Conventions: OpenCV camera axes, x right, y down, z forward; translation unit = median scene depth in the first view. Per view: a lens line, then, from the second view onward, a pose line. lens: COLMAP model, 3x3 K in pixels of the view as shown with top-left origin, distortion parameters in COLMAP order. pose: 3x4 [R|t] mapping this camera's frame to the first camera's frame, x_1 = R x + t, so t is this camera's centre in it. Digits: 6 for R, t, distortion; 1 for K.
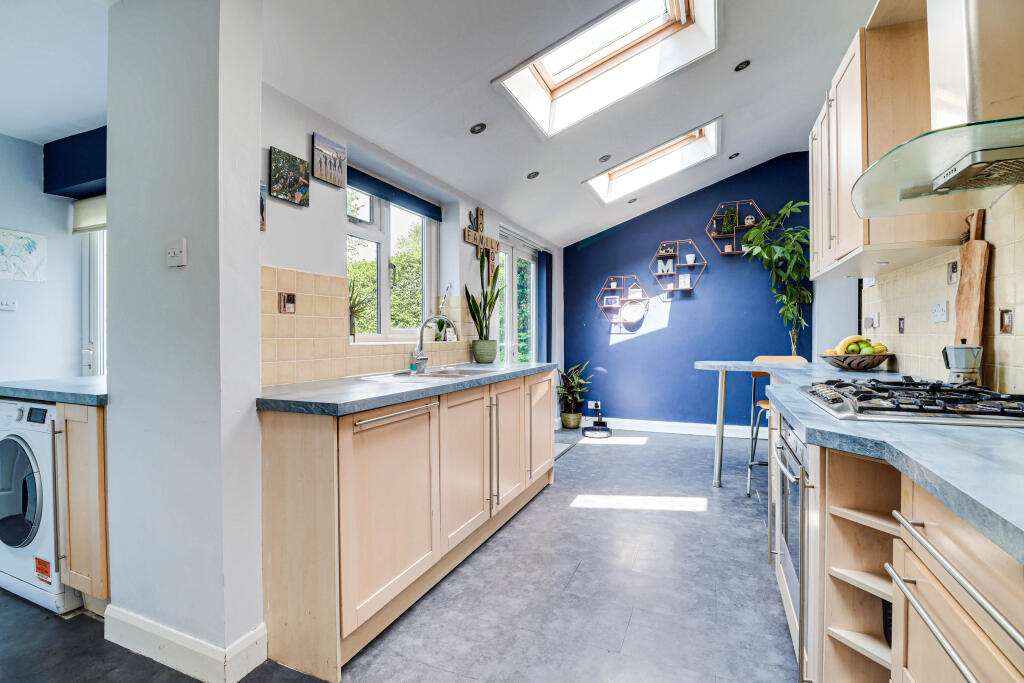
lens RADIAL K [[481.5, 0, 506.8], [0, 481.5, 339.4], [0, 0, 1]] dist [0.001486, -0.012762]
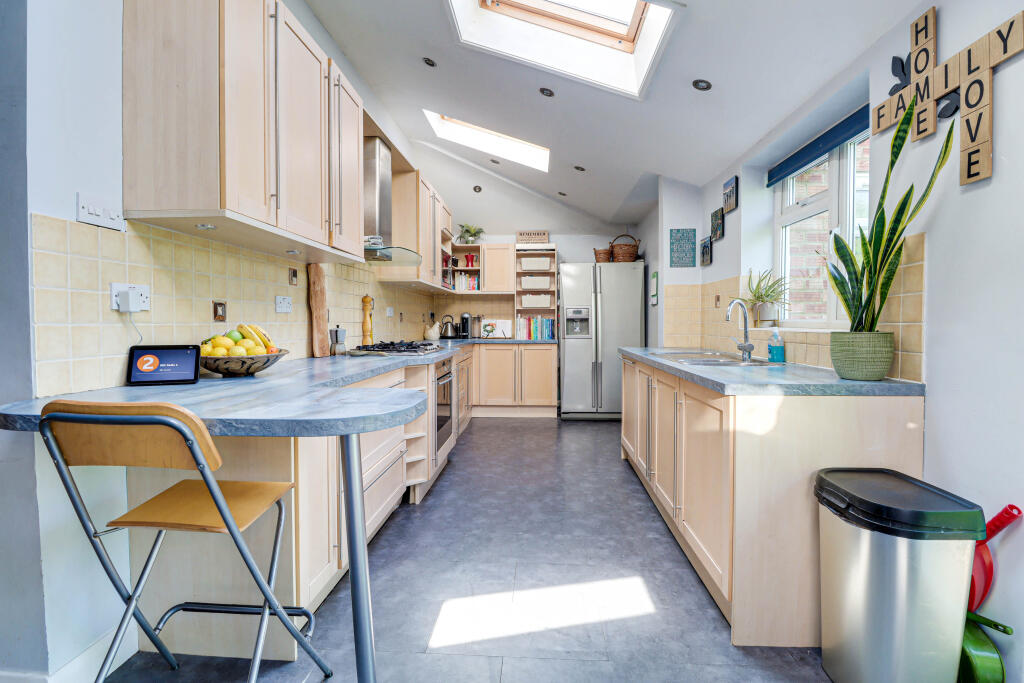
lens RADIAL K [[481.5, 0, 509.7], [0, 481.5, 335.2], [0, 0, 1]] dist [0.001486, -0.012762]
pose [[-0.941958, 0.016365, -0.335332, 0.600389], [0.004190, 0.999307, 0.036999, -0.018502], [0.335705, 0.033447, -0.941373, 1.815164]]
